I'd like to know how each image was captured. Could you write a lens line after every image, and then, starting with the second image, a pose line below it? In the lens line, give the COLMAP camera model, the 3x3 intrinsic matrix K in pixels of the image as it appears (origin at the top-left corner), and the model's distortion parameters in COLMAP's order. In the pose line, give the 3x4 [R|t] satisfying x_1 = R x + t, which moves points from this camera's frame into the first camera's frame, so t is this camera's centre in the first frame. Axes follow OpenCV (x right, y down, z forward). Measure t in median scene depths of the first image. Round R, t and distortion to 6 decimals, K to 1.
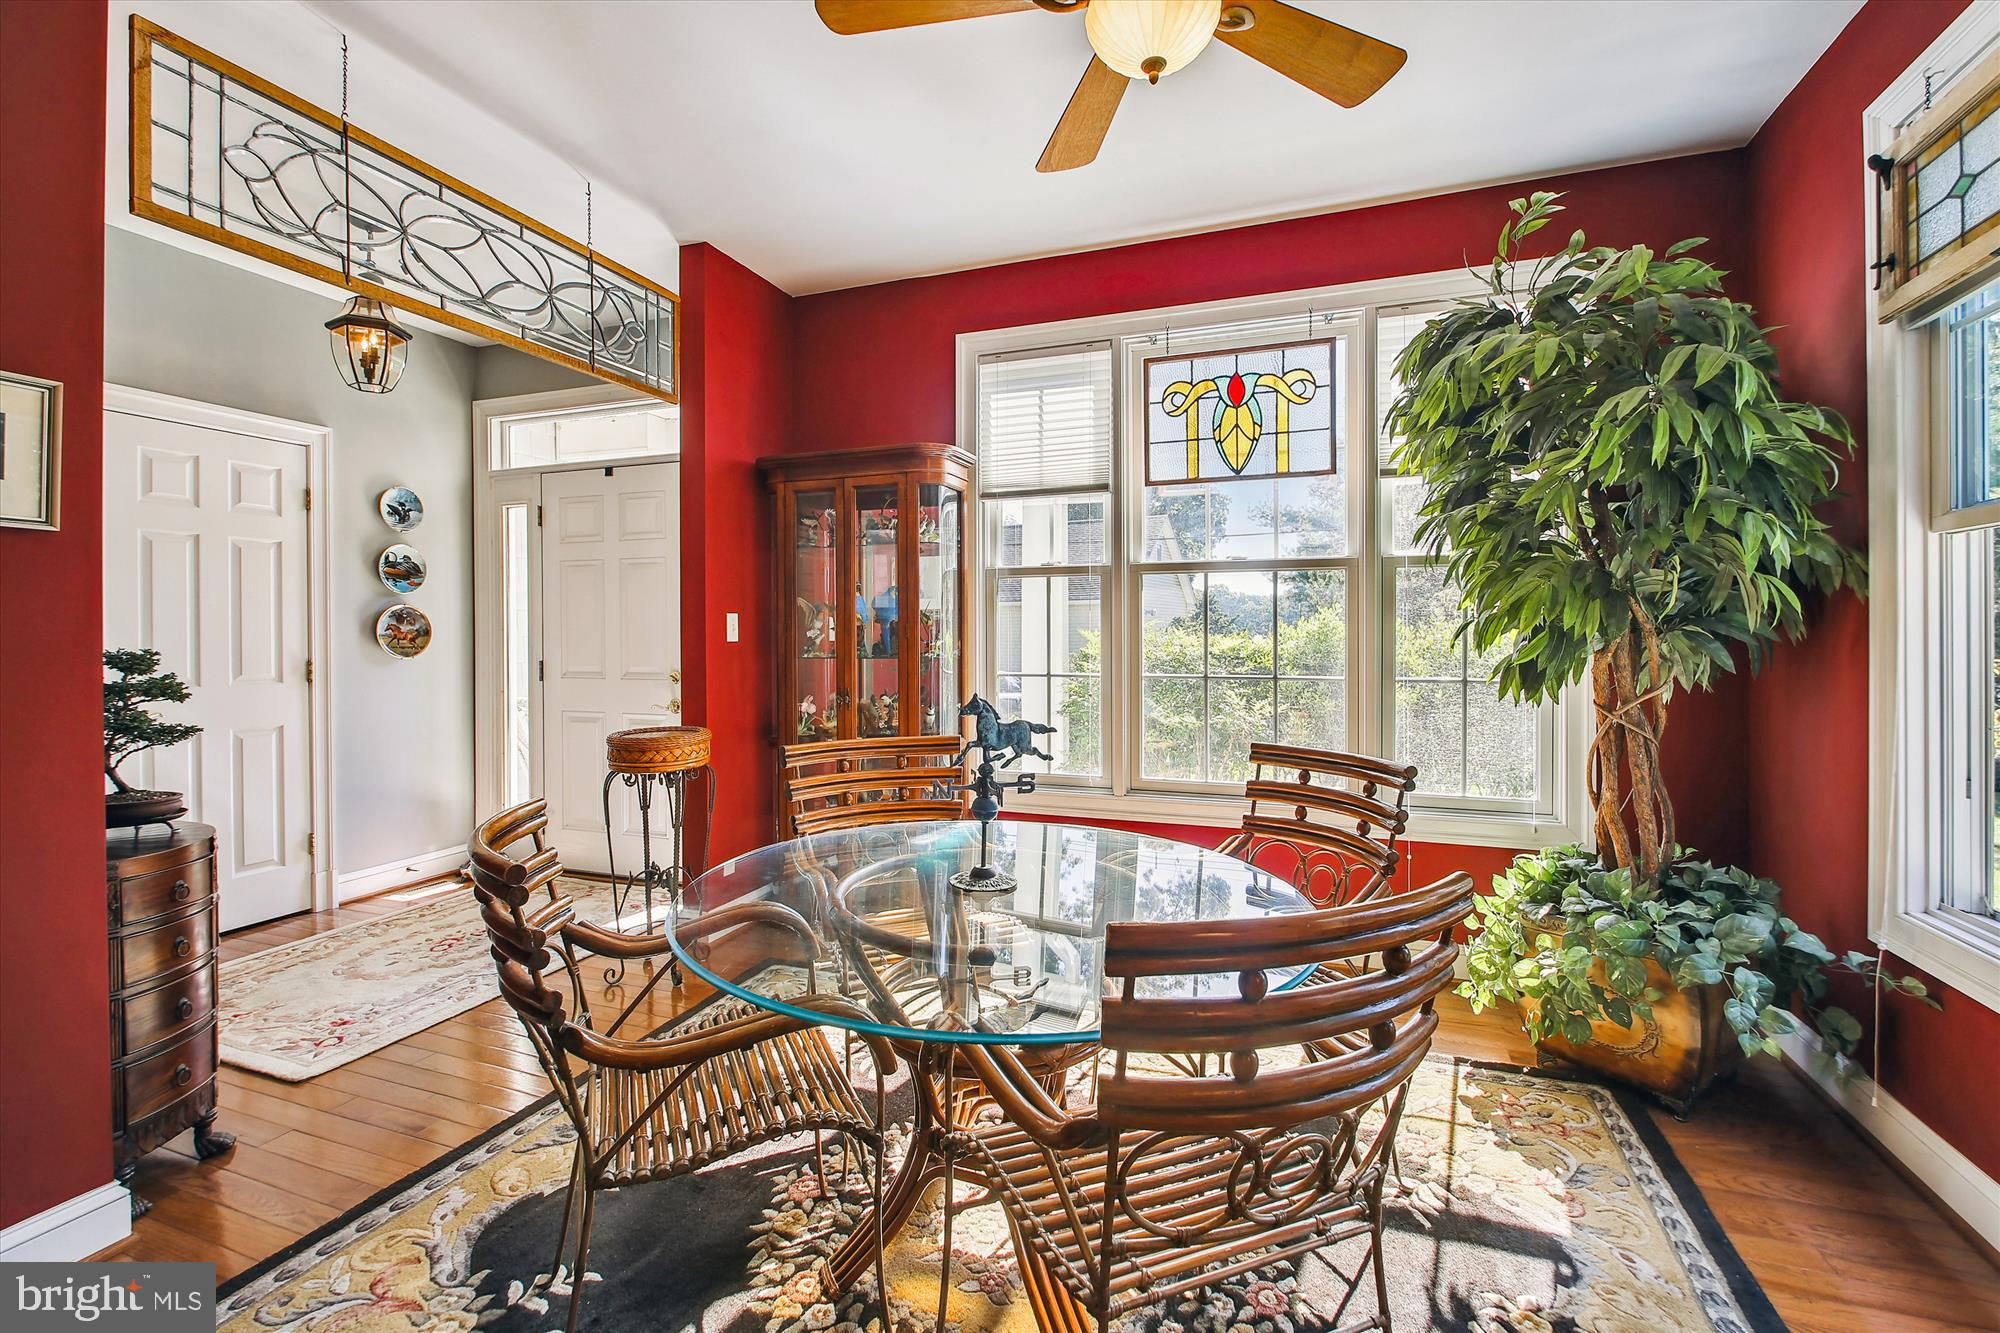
lens RADIAL K [[912.8, 0, 991.9], [0, 912.8, 643.5], [0, 0, 1]] dist [-0.001748, -0.000625]
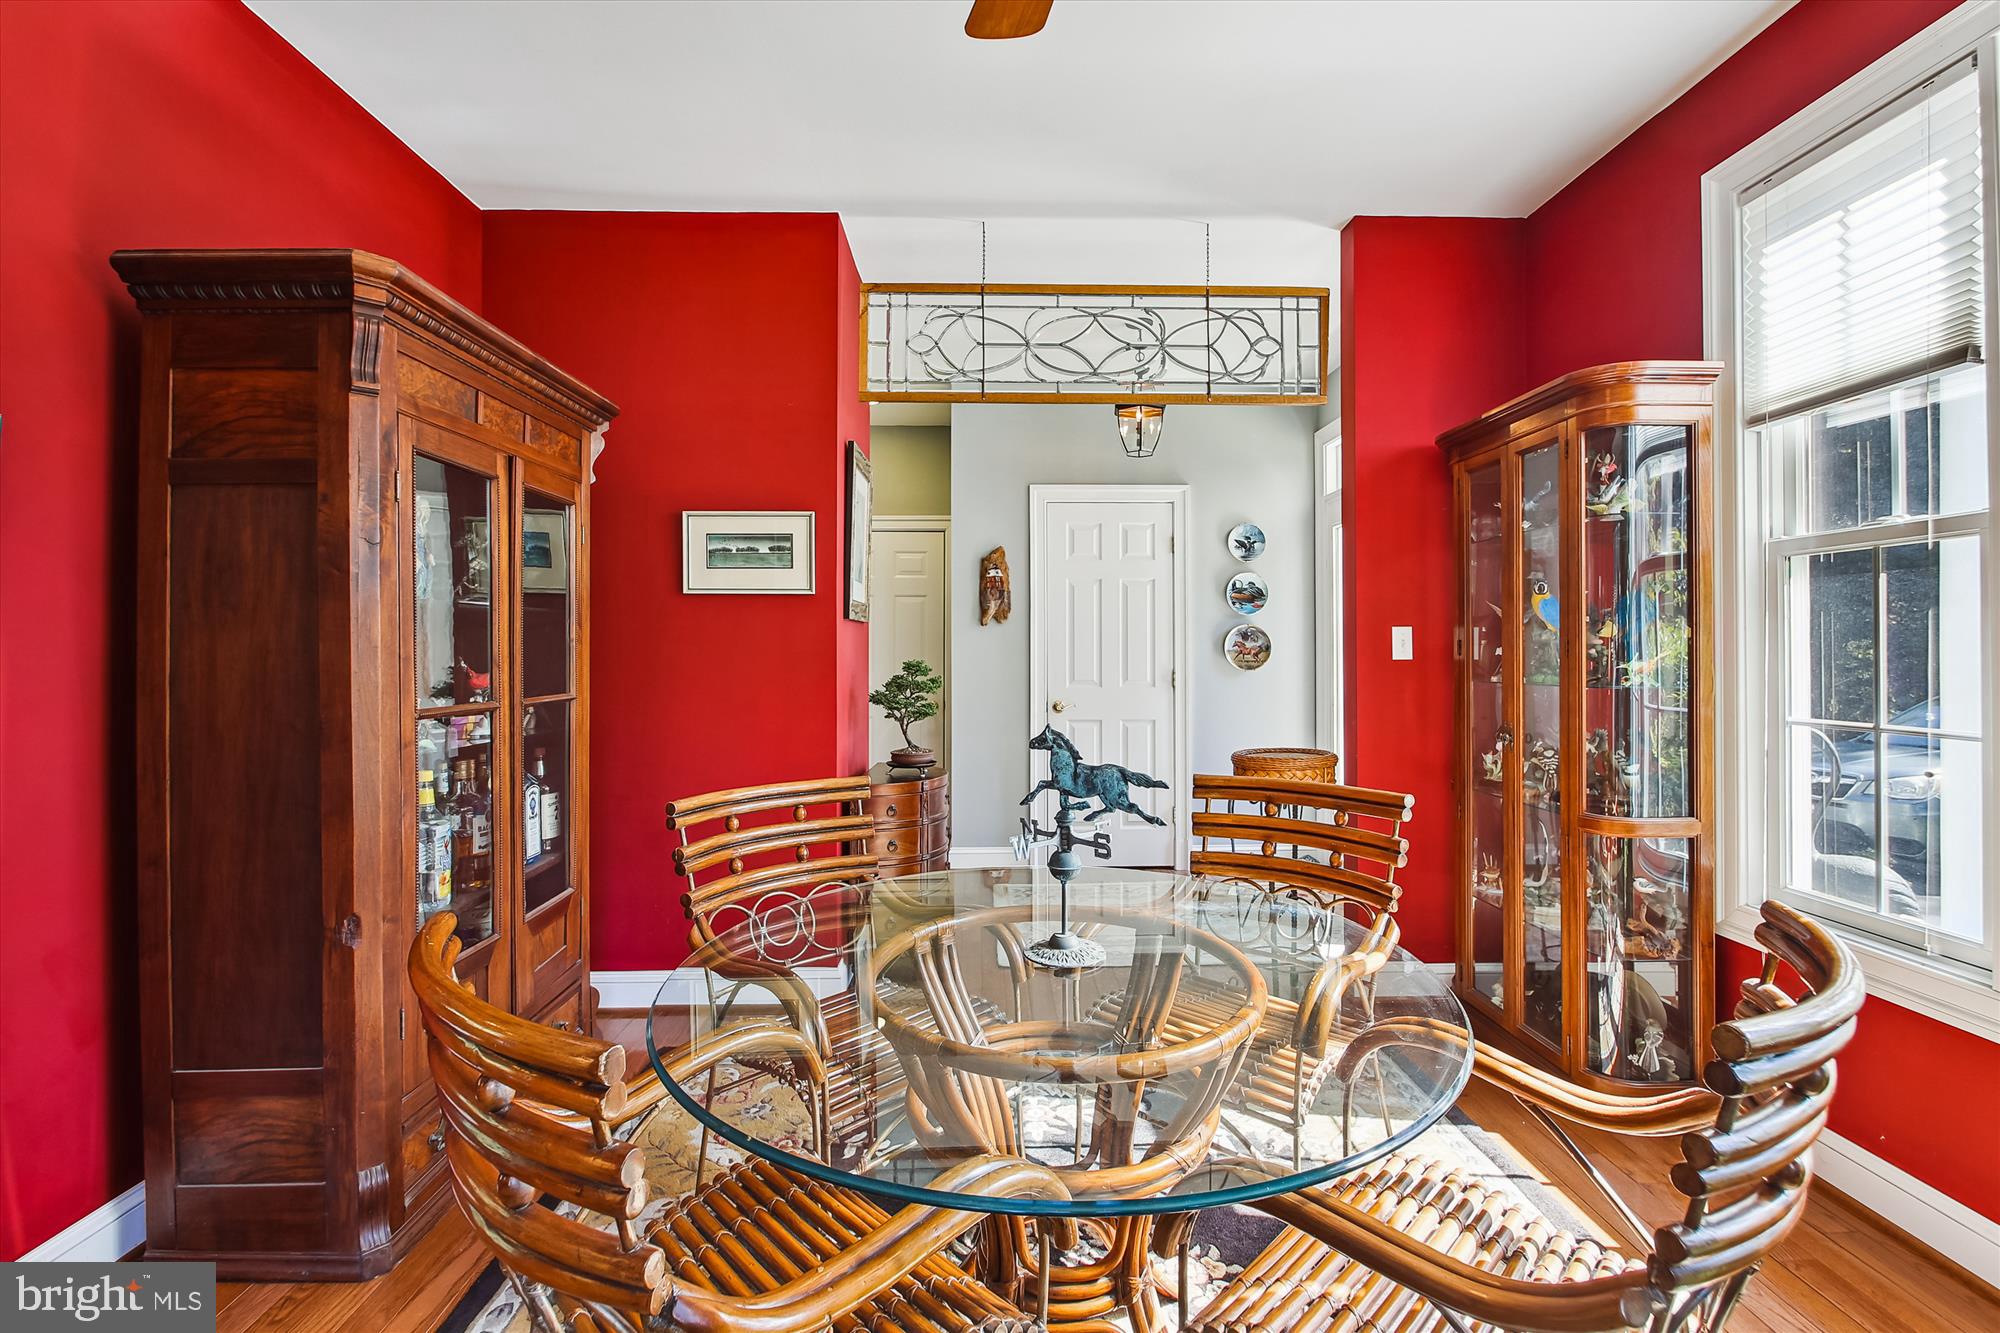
lens RADIAL K [[912.8, 0, 991.9], [0, 912.8, 643.5], [0, 0, 1]] dist [-0.001748, -0.000625]
pose [[0.364497, -0.006354, -0.931183, 0.387511], [-0.007084, 0.999929, -0.009596, -0.005939], [0.931177, 0.010094, 0.364426, 0.334262]]
